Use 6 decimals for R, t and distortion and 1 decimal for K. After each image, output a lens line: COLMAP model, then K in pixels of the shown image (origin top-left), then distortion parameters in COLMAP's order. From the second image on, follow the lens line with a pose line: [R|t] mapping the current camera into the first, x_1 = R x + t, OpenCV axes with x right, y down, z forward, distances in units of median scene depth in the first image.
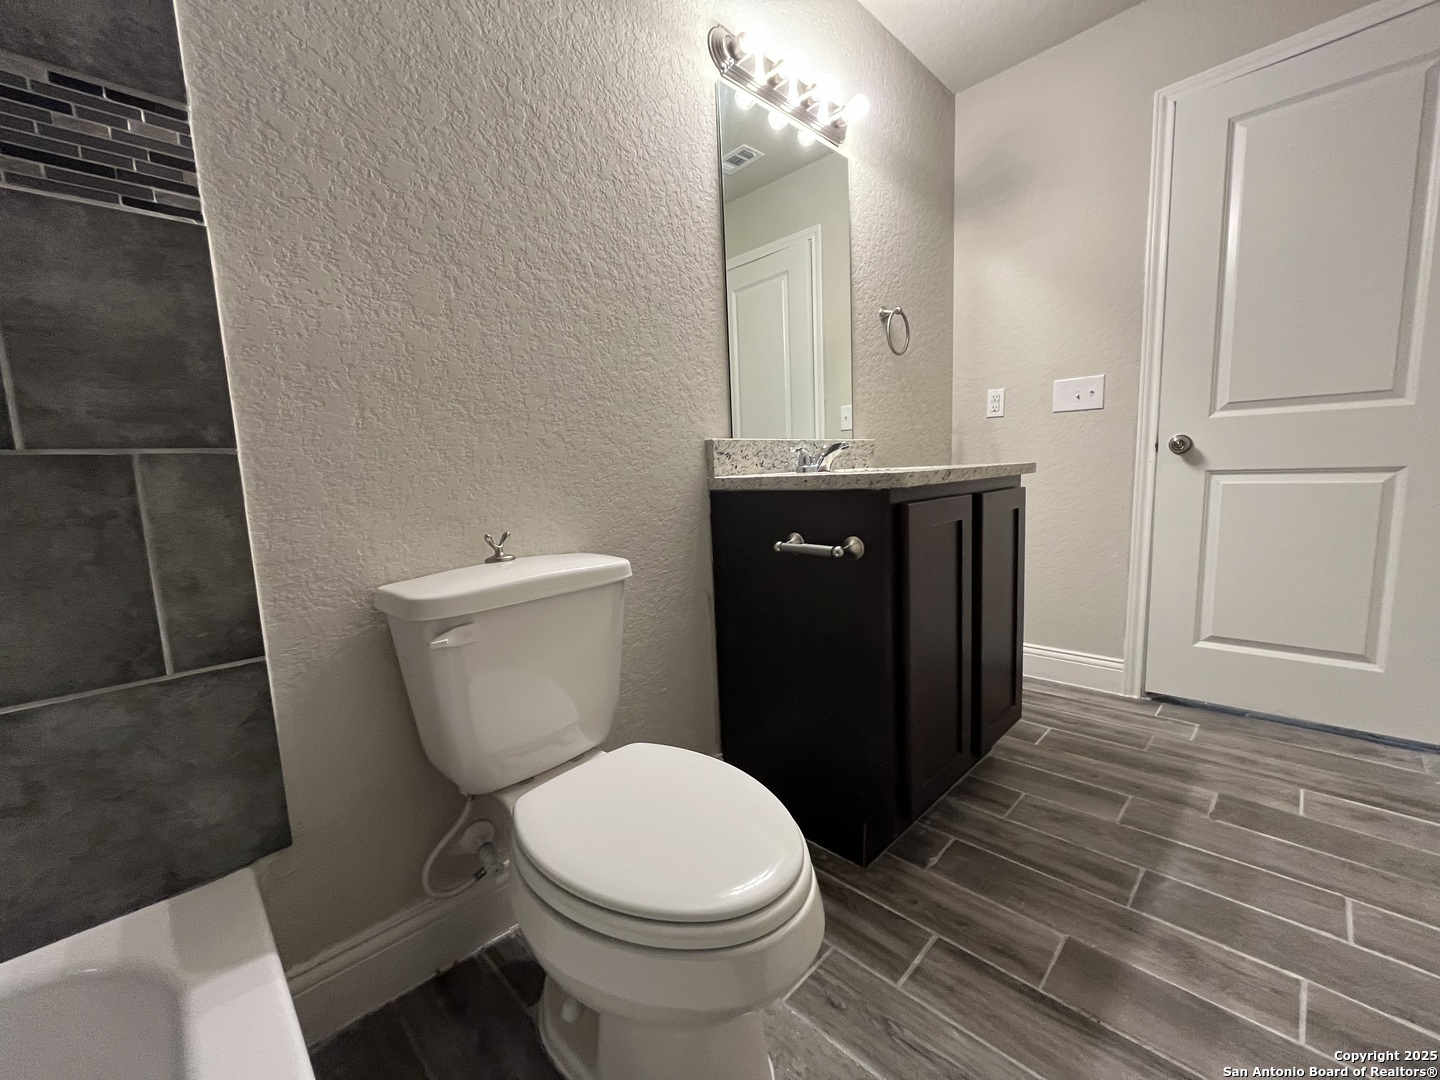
lens RADIAL K [[582.8, 0, 722.1], [0, 582.8, 542.5], [0, 0, 1]] dist [-0.001973, -0.000145]
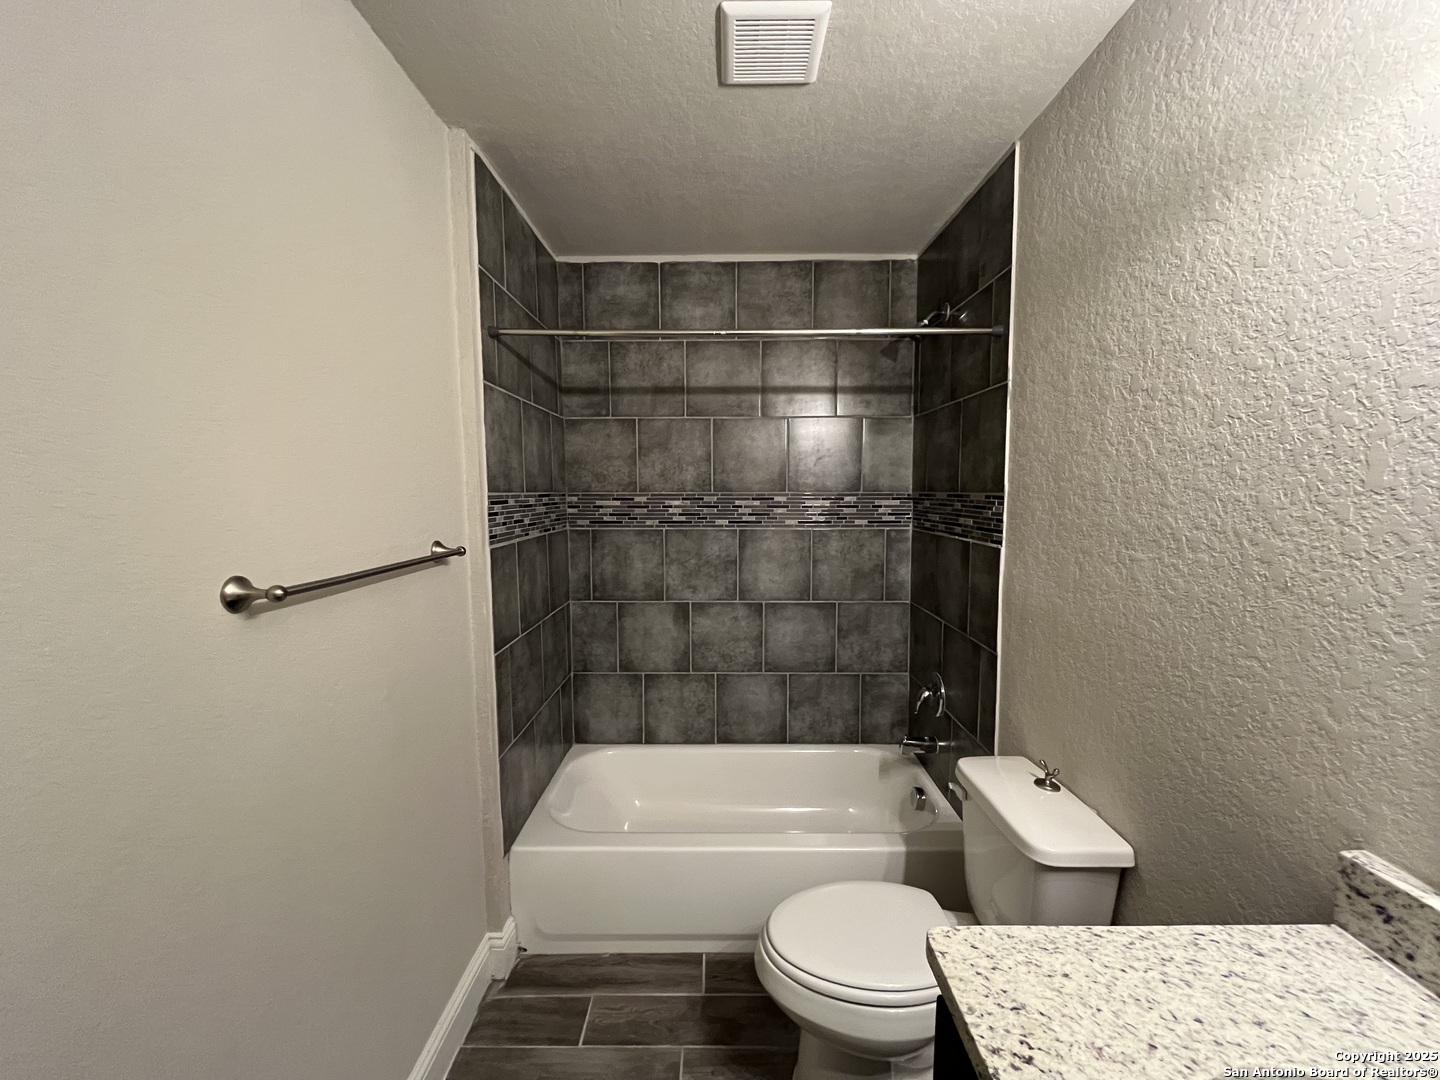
lens RADIAL K [[582.8, 0, 720.6], [0, 582.8, 541.0], [0, 0, 1]] dist [-0.001973, -0.000145]
pose [[-0.708135, 0.107997, -0.697769, 0.800239], [-0.053700, 0.977134, 0.205733, -0.605628], [0.704032, 0.183157, -0.686143, 1.103275]]
